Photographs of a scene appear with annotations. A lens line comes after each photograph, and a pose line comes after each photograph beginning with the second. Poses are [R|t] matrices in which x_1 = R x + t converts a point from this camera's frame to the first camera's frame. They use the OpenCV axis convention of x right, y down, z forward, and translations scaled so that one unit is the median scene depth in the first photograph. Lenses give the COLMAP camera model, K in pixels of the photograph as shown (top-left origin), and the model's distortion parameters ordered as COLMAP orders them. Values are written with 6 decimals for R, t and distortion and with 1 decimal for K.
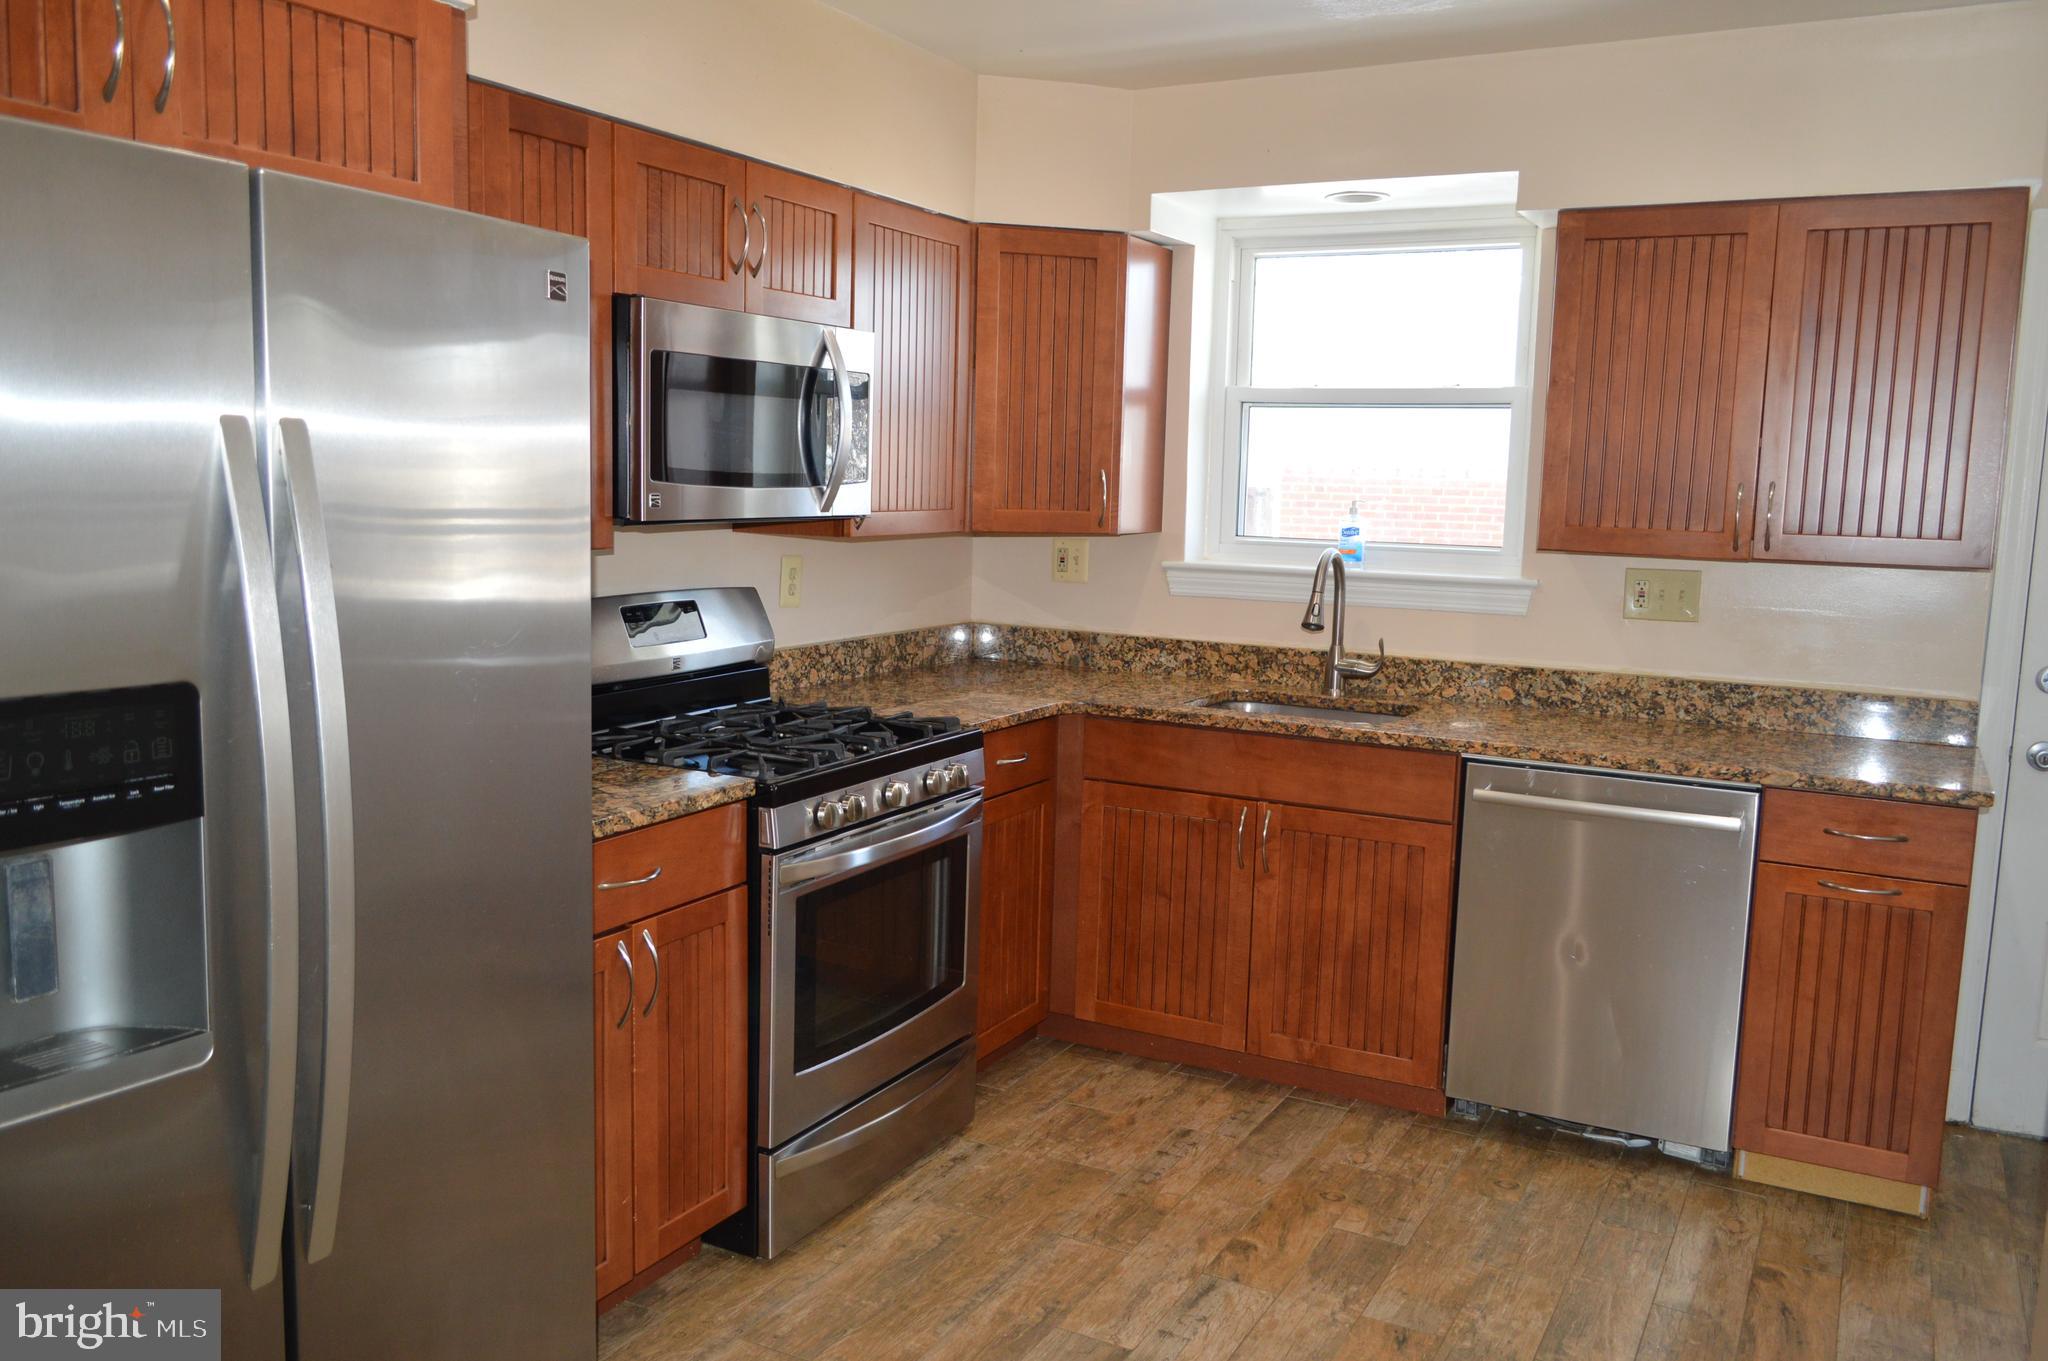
lens RADIAL K [[1625.2, 0, 1025.5], [0, 1625.2, 683.0], [0, 0, 1]] dist [-0.014715, 0.012083]
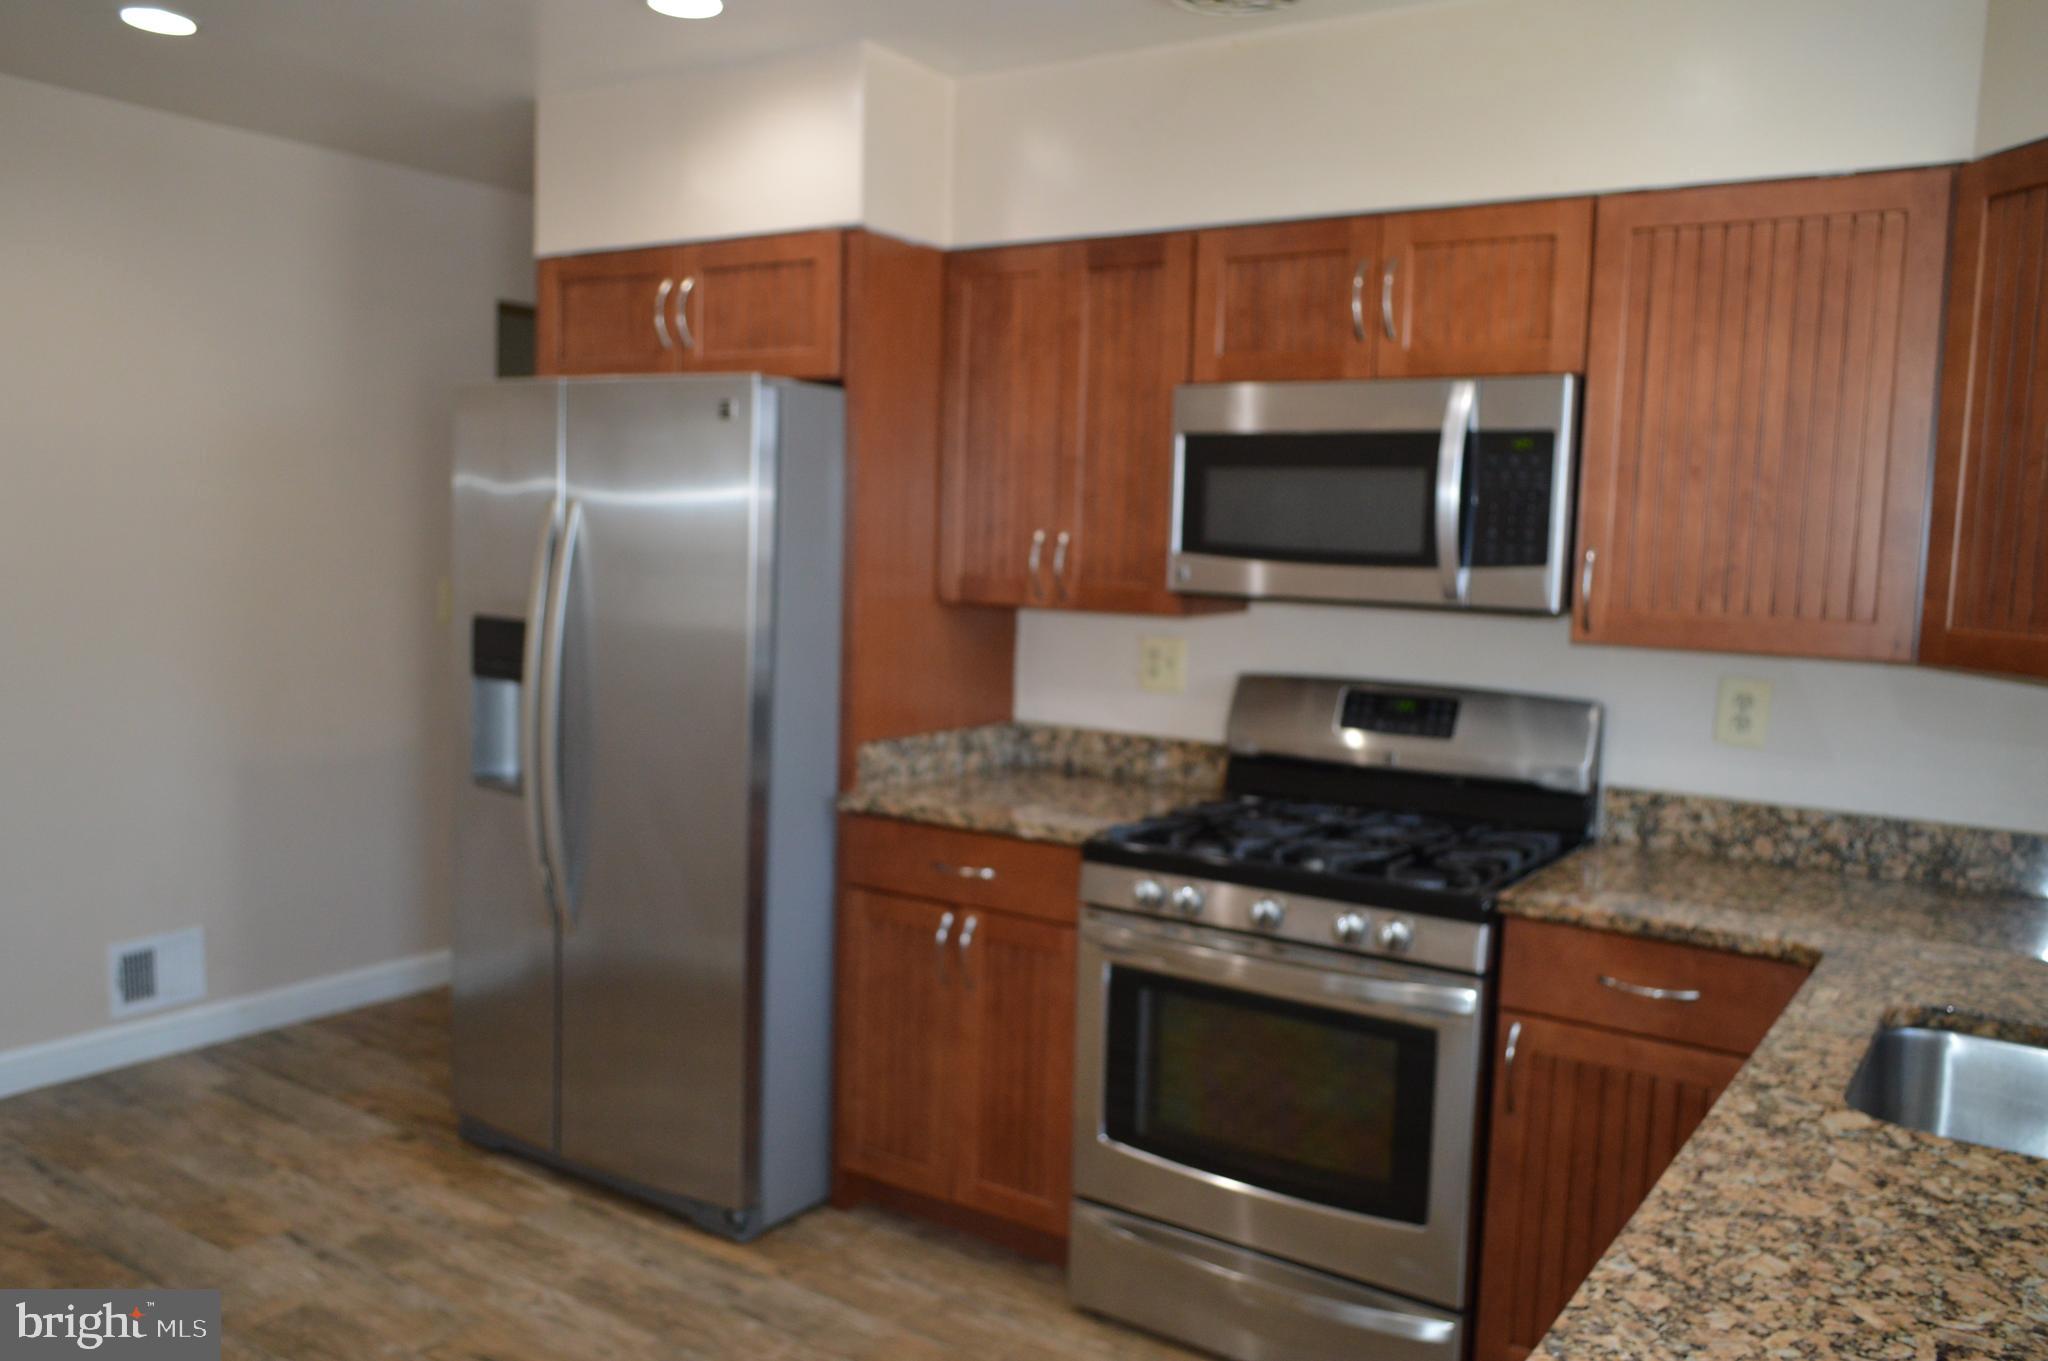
lens RADIAL K [[1625.2, 0, 1026.0], [0, 1625.2, 673.4], [0, 0, 1]] dist [-0.014715, 0.012083]
pose [[-0.109484, 0.058409, -0.992271, 0.626826], [-0.165964, 0.983185, 0.076186, -0.081954], [0.980035, 0.173022, -0.097949, 0.747634]]
